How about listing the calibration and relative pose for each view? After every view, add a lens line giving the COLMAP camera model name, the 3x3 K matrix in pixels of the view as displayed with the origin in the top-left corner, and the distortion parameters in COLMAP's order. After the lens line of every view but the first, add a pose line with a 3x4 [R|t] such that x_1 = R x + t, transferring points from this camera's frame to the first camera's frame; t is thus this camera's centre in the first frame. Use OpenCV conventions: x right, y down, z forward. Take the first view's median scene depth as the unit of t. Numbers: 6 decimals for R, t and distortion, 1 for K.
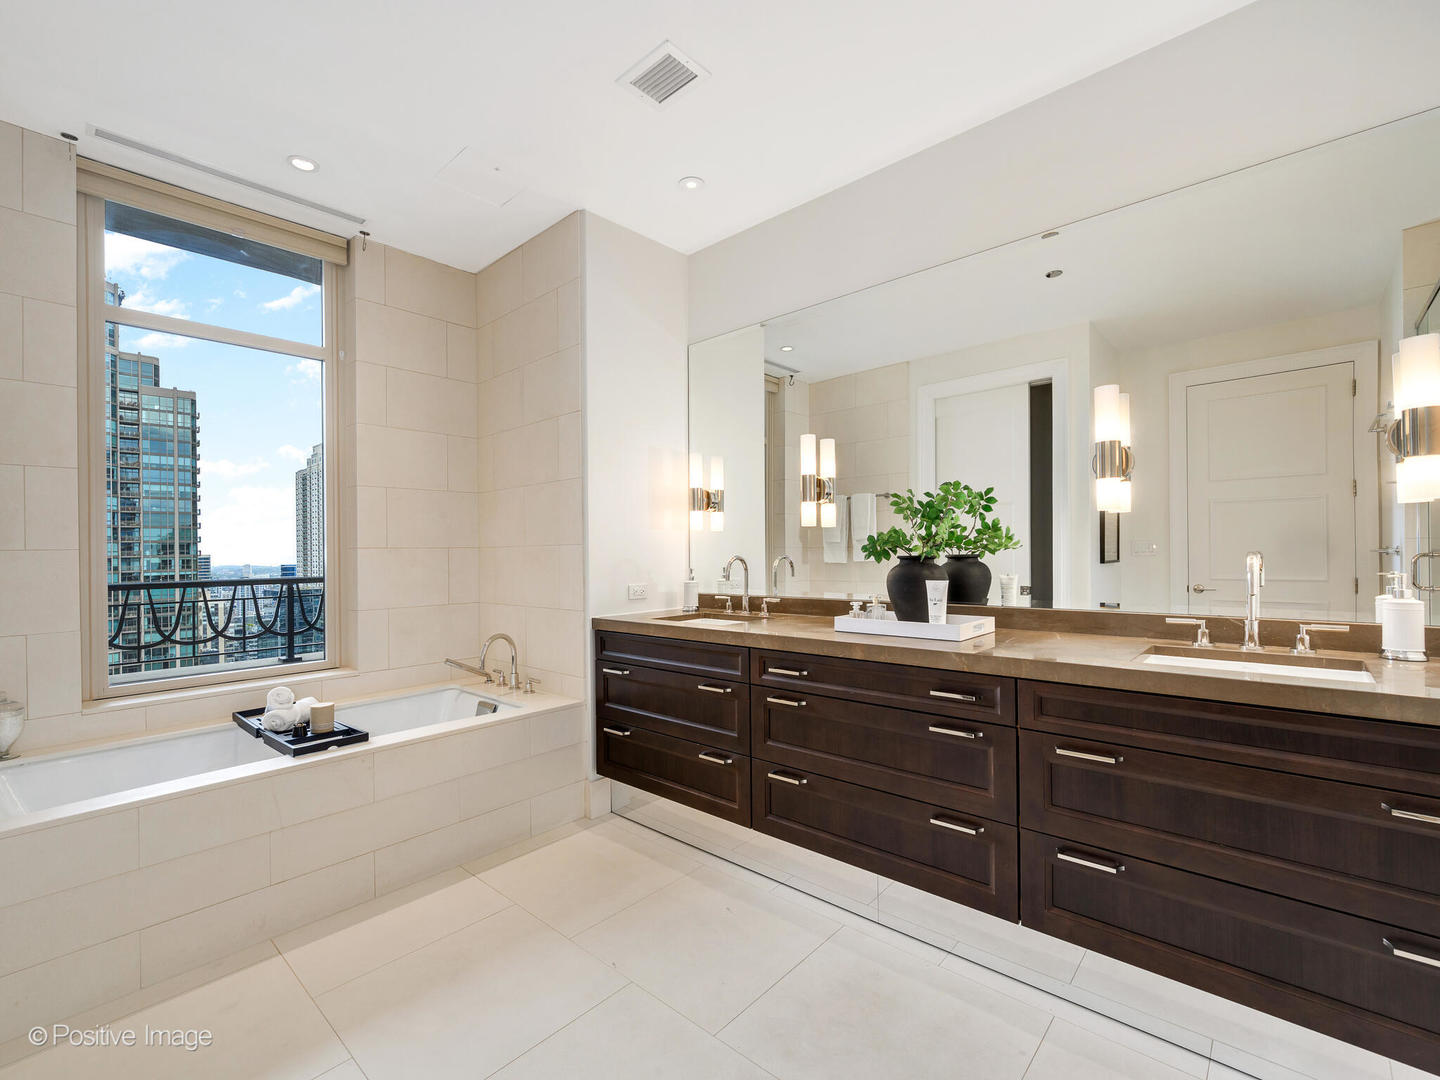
lens RADIAL K [[640.2, 0, 720.0], [0, 640.2, 540.0], [0, 0, 1]] dist [-0.000151, -0.000292]
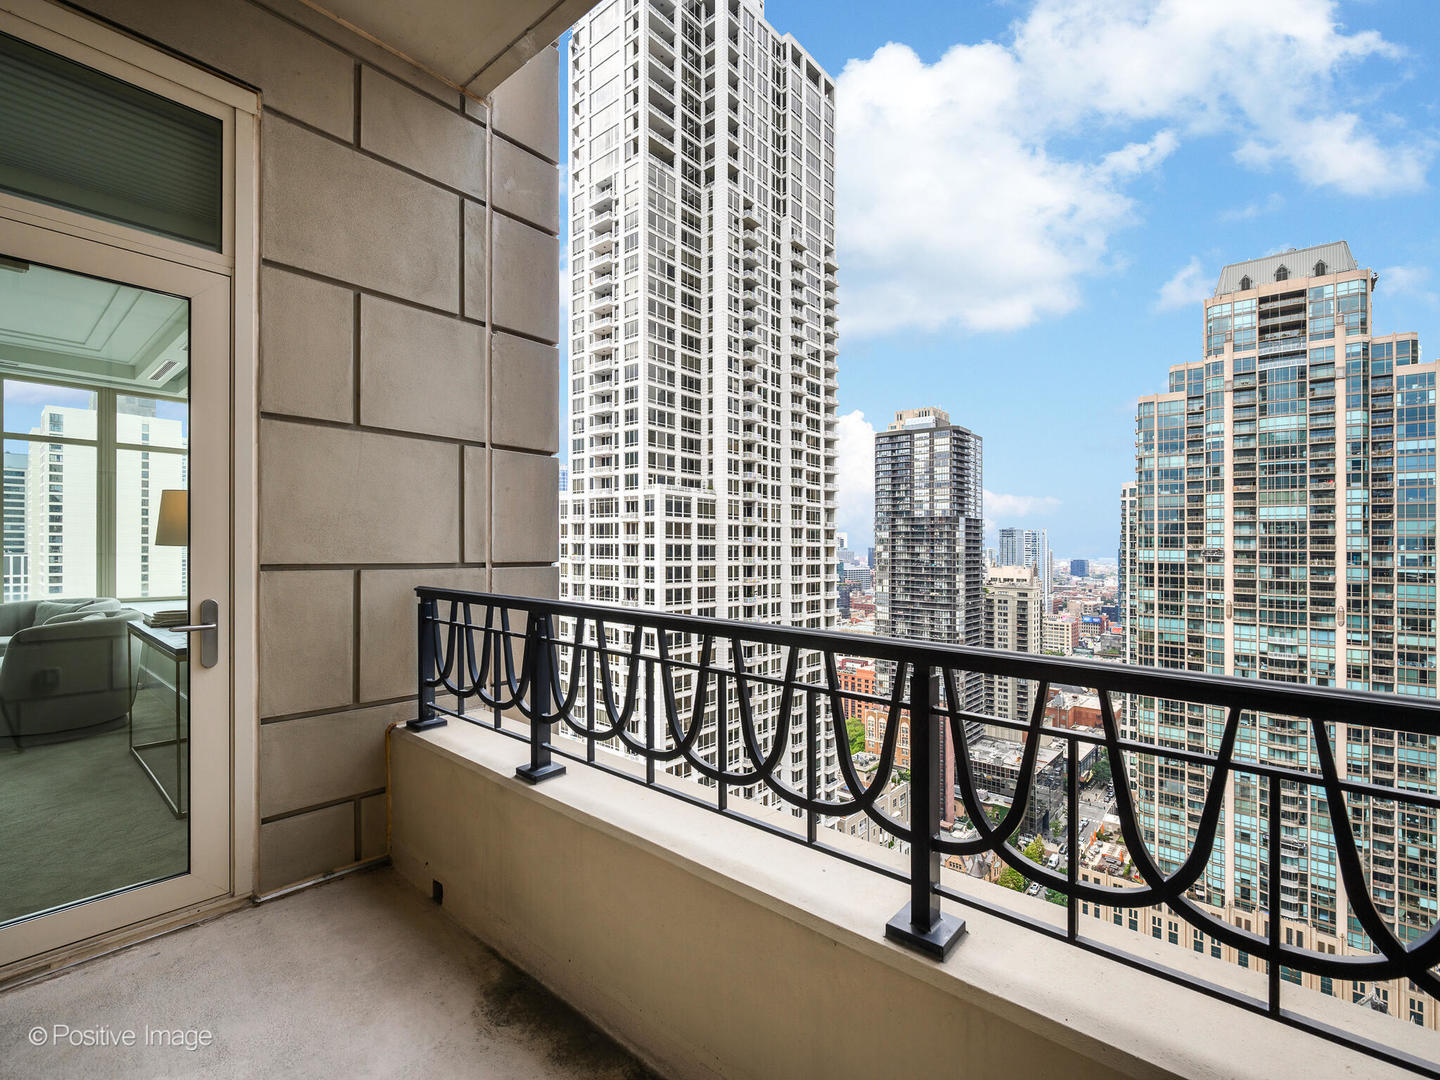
lens RADIAL K [[640.2, 0, 720.0], [0, 640.2, 540.0], [0, 0, 1]] dist [-0.000151, -0.000292]
pose [[0.024502, 0.011210, -0.999637, -0.276086], [-0.001210, 0.999937, 0.011184, 0.006516], [0.999699, 0.000935, 0.024514, 0.640012]]
